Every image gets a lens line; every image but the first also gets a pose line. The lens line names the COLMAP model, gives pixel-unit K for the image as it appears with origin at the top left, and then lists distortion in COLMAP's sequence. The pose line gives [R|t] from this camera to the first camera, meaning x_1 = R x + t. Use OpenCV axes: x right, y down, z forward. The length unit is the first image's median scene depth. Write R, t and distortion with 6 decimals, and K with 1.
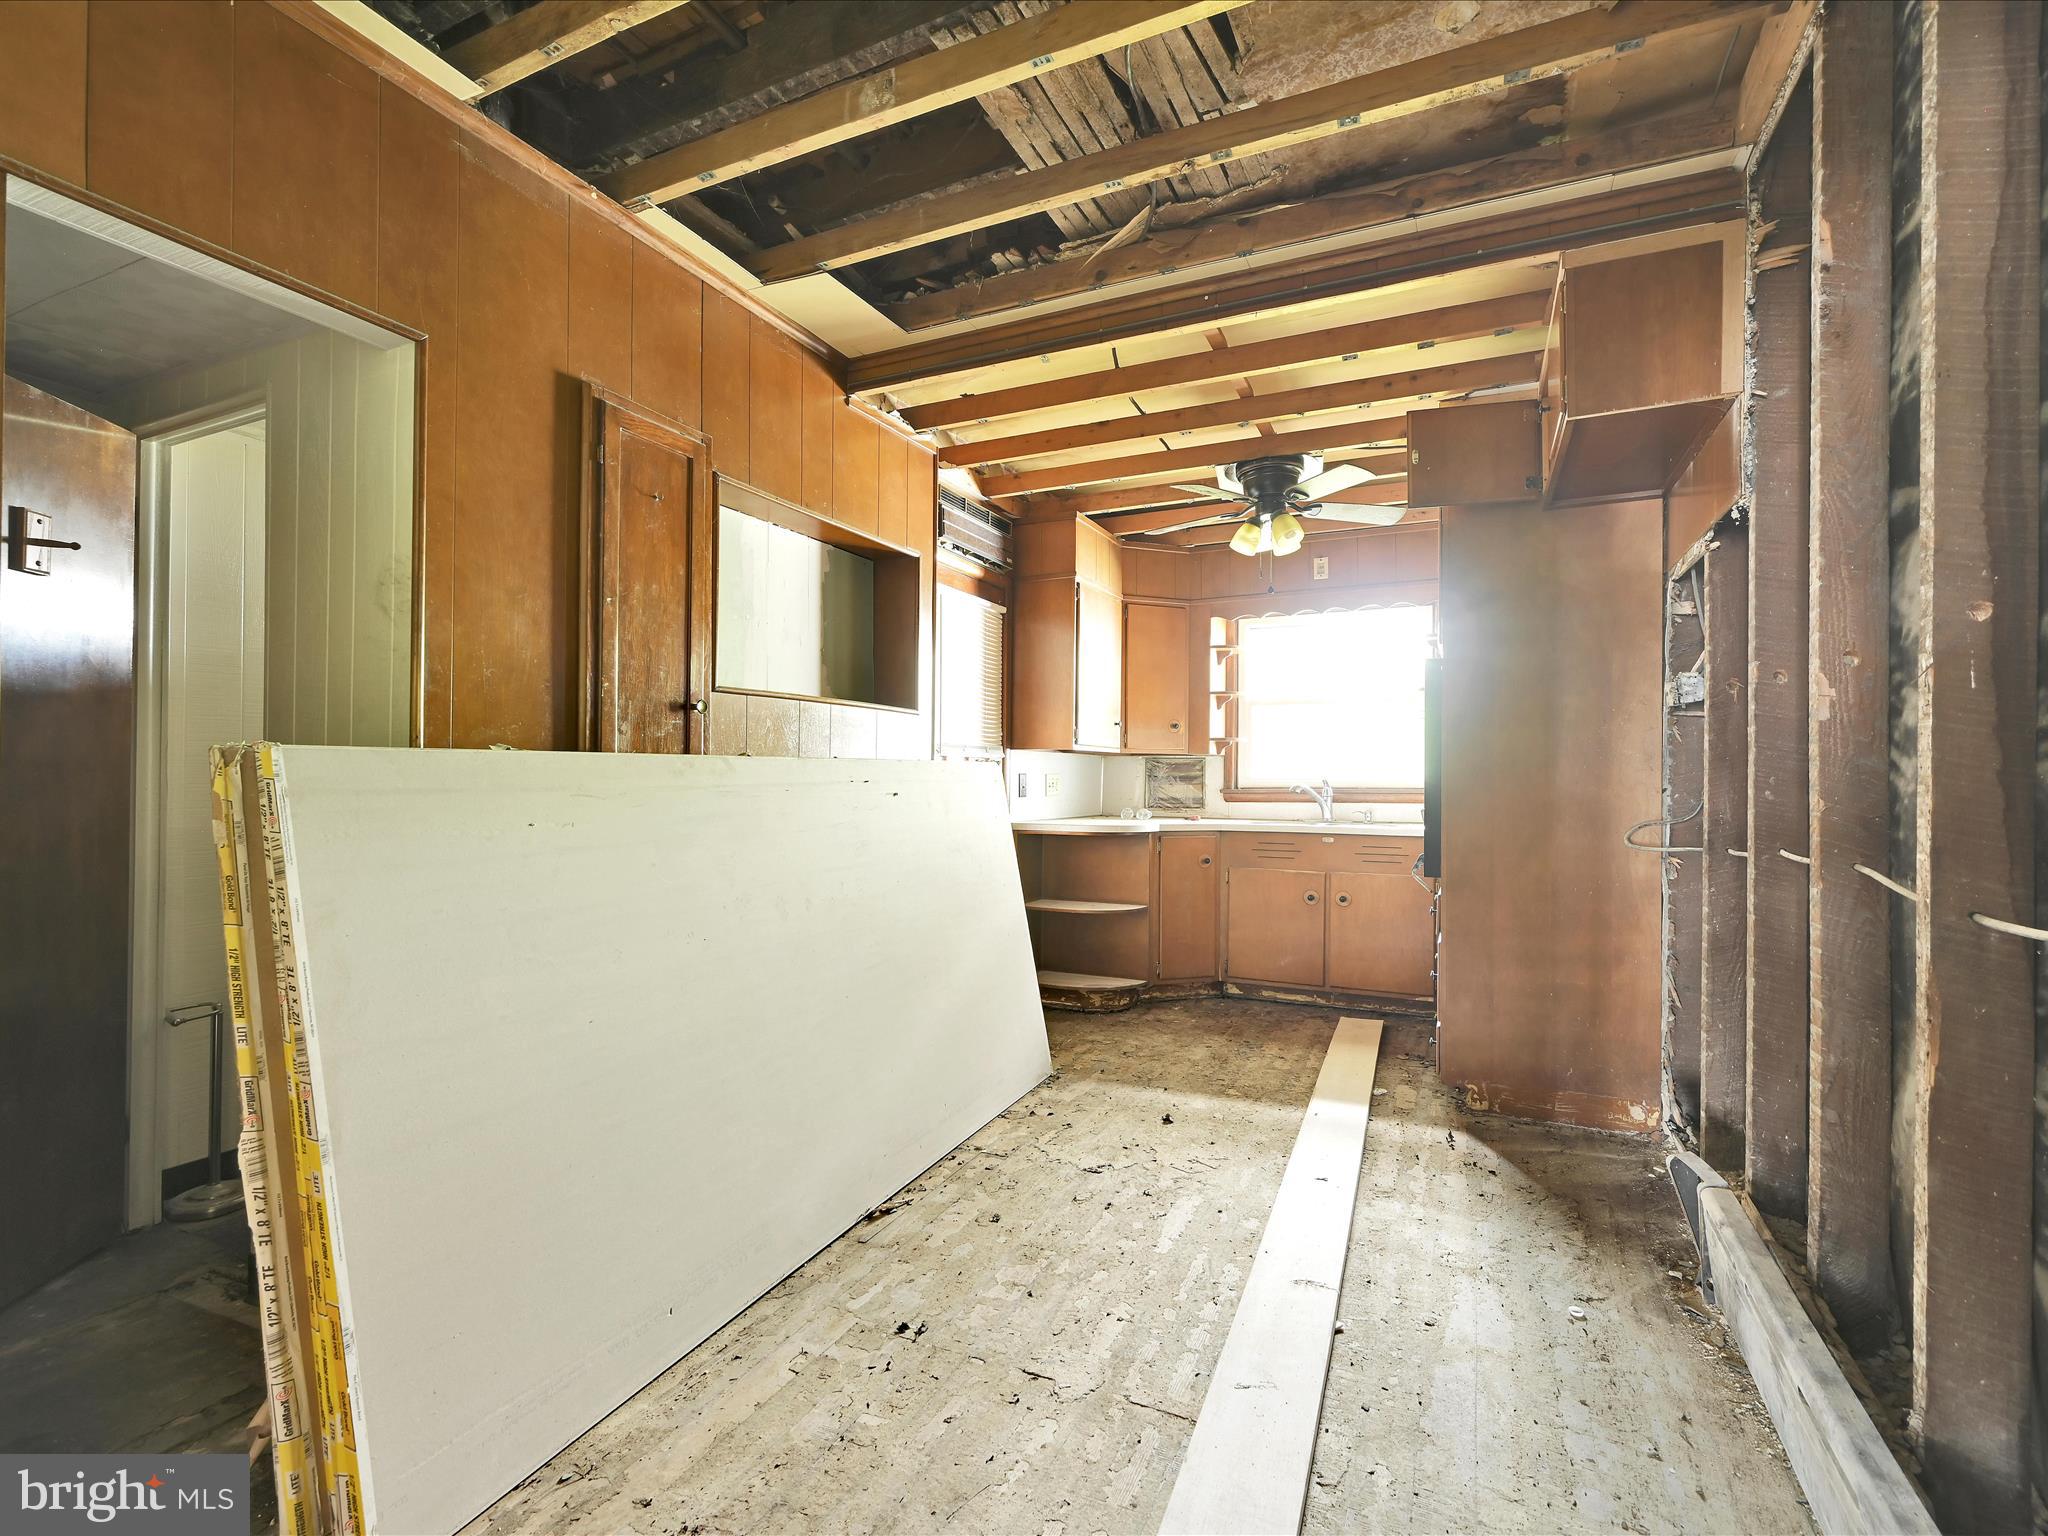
lens RADIAL K [[995.9, 0, 1016.6], [0, 995.9, 769.1], [0, 0, 1]] dist [-0.003536, -0.000074]
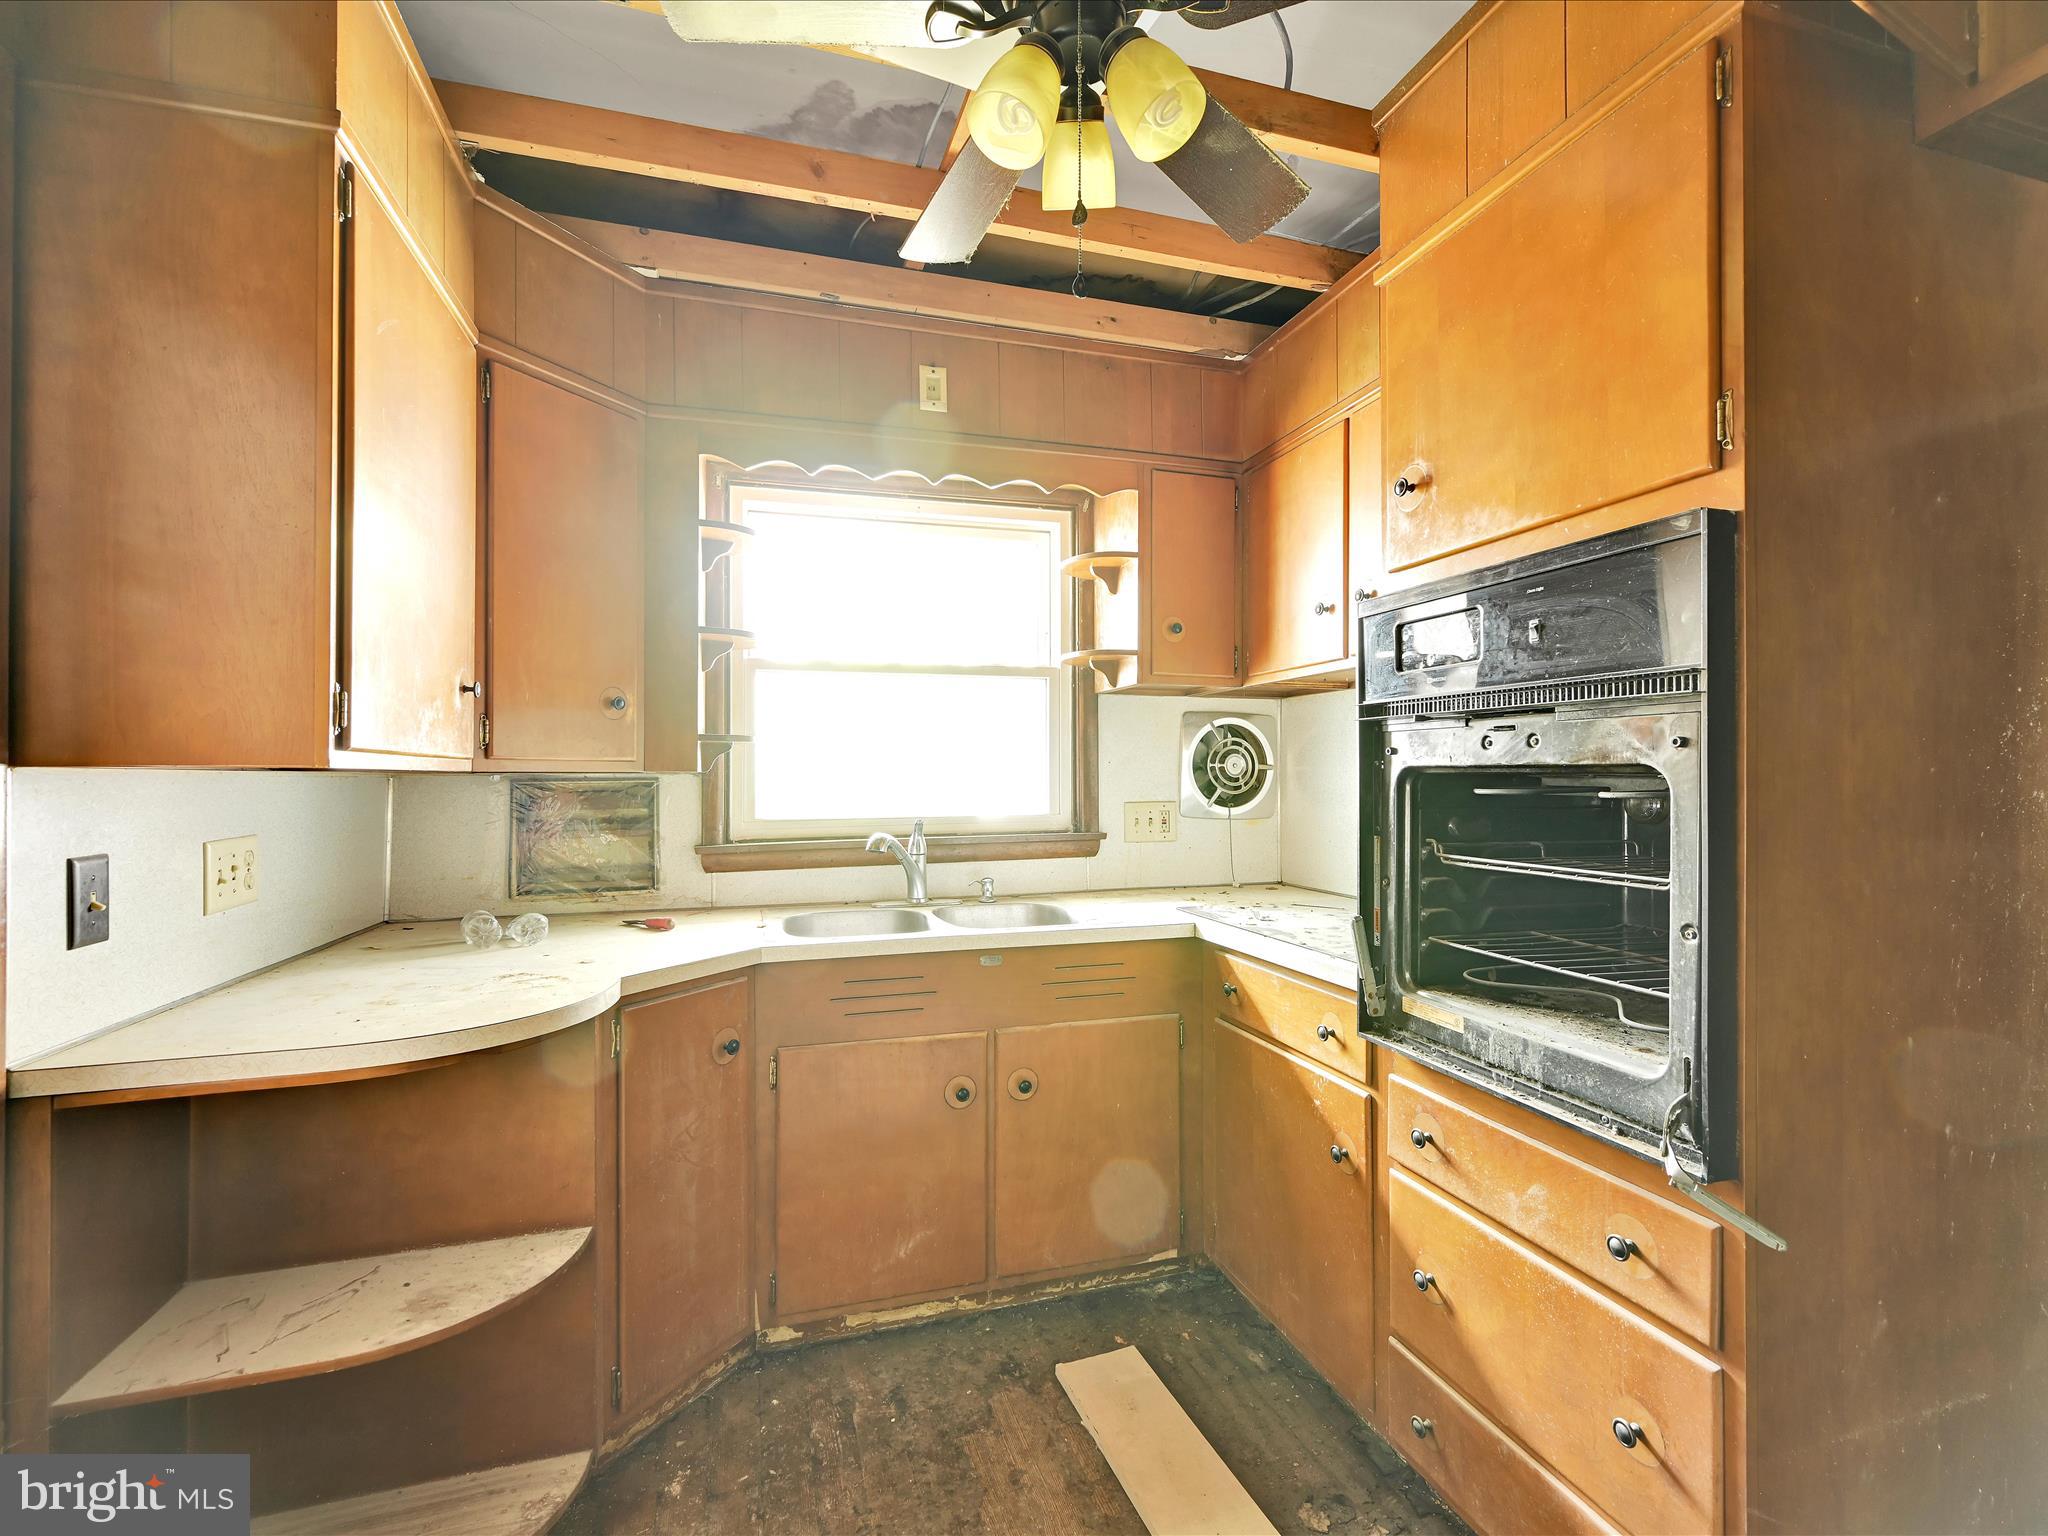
lens RADIAL K [[995.9, 0, 1014.7], [0, 995.9, 770.8], [0, 0, 1]] dist [-0.003536, -0.000074]
pose [[0.764593, -0.003628, 0.644504, 0.022625], [0.002567, 0.999993, 0.002584, -0.016707], [-0.644509, -0.000321, 0.764597, 0.599188]]
